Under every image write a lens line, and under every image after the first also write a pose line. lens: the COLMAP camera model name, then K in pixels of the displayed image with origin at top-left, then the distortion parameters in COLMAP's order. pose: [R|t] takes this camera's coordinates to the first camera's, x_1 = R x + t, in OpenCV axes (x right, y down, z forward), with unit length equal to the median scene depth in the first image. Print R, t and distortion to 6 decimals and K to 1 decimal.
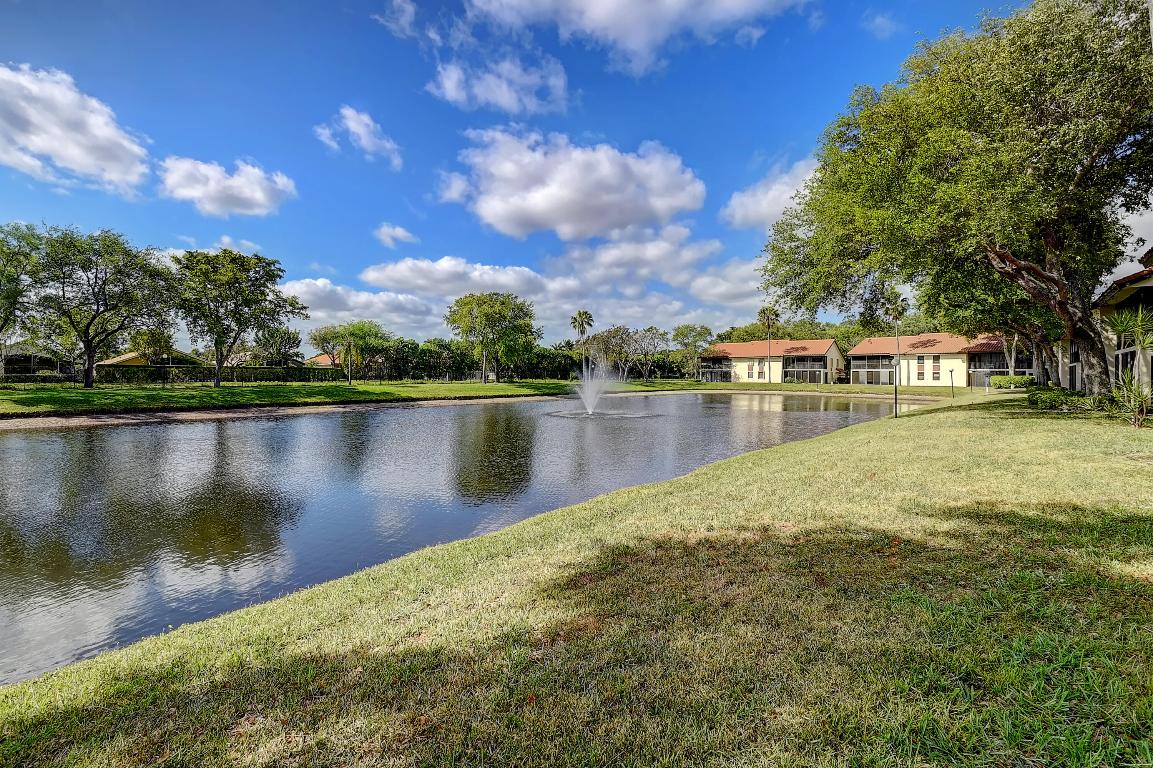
lens RADIAL K [[507.2, 0, 586.0], [0, 507.2, 375.1], [0, 0, 1]] dist [-0.025877, -0.005220]
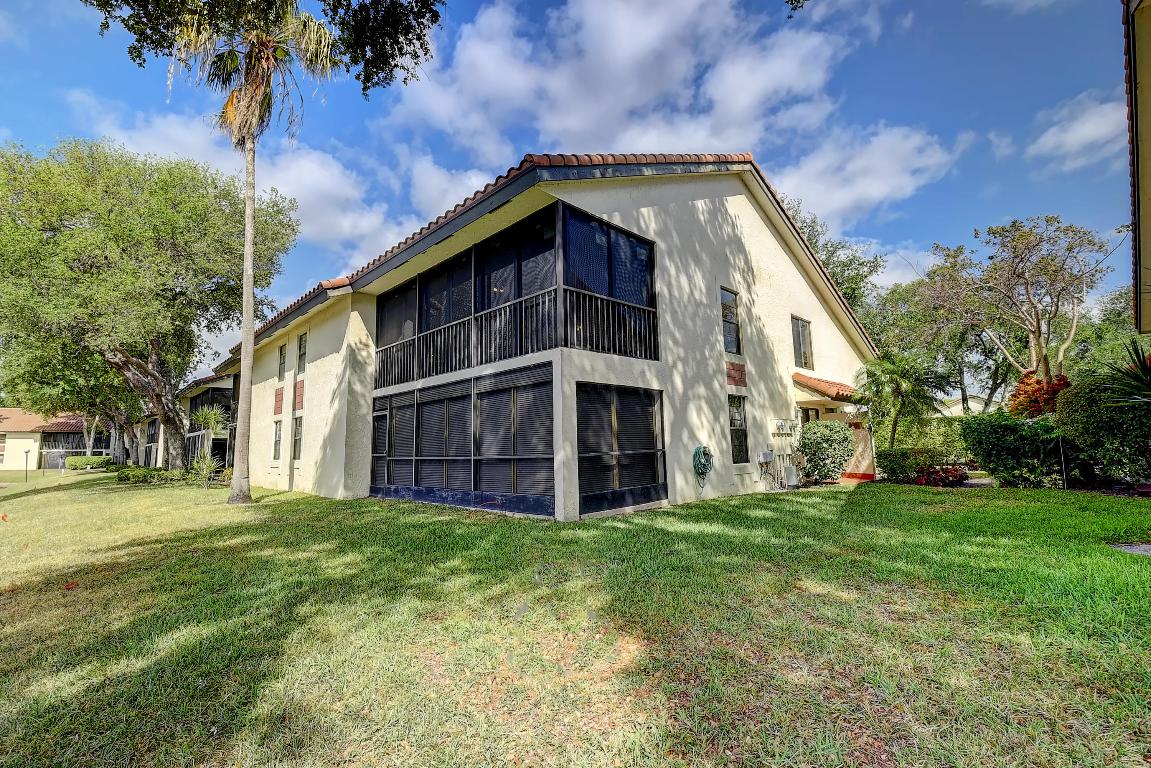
lens RADIAL K [[508.1, 0, 579.6], [0, 508.1, 378.5], [0, 0, 1]] dist [-0.009338, -0.011702]
pose [[0.068669, 0.126607, 0.989573, -0.103040], [0.026854, 0.991321, -0.128694, 0.002089], [-0.997278, 0.035411, 0.064673, -0.068032]]
